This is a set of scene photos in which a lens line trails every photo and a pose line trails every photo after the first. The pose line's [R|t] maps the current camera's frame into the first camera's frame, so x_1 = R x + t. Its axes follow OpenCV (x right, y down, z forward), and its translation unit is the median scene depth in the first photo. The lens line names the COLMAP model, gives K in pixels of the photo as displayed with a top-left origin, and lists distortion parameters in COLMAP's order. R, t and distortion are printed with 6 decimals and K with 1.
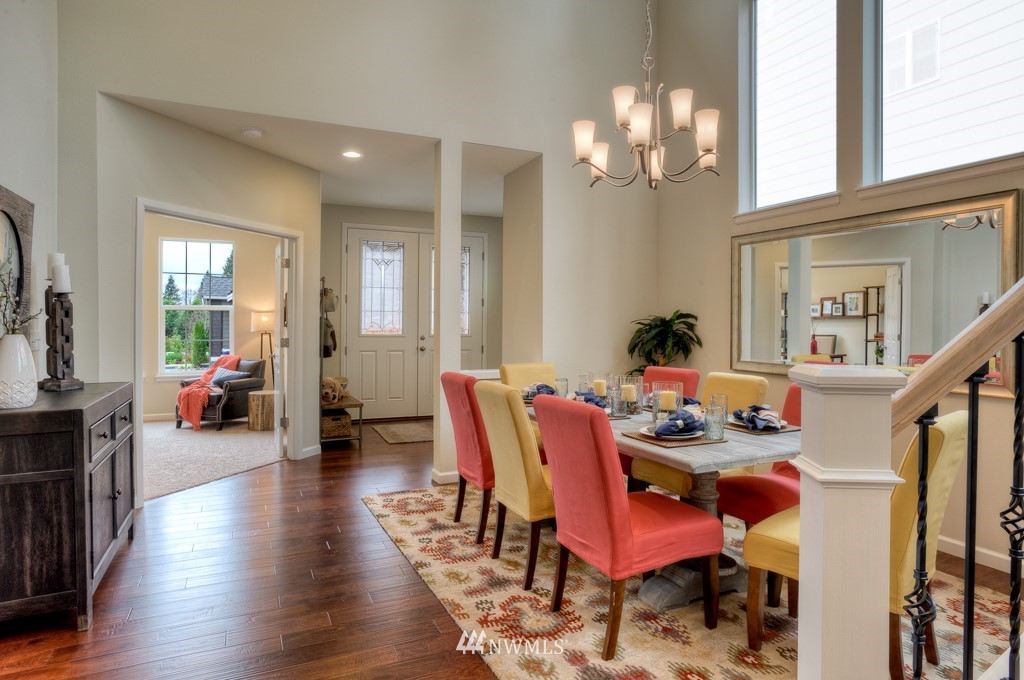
lens RADIAL K [[601.9, 0, 522.2], [0, 601.9, 331.2], [0, 0, 1]] dist [-0.005877, -0.000024]
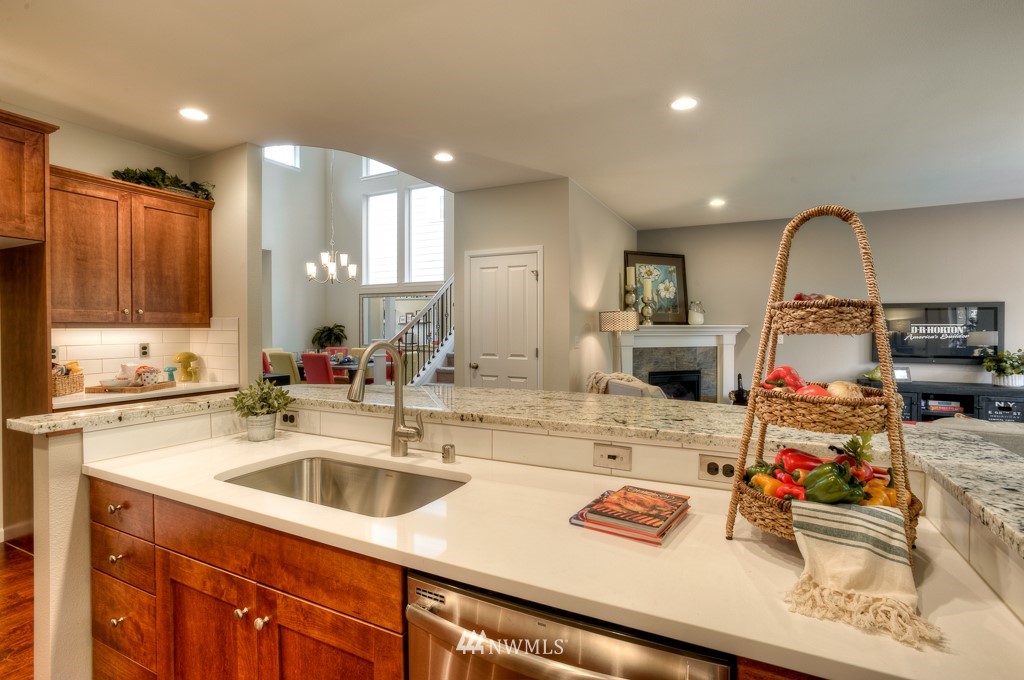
lens RADIAL K [[481.9, 0, 531.2], [0, 481.9, 330.4], [0, 0, 1]] dist [-0.039890, 0.019275]
pose [[0.774546, -0.012606, 0.632392, -0.248516], [0.011501, 0.999917, 0.005847, -0.009497], [-0.632413, 0.002744, 0.774627, -0.682605]]
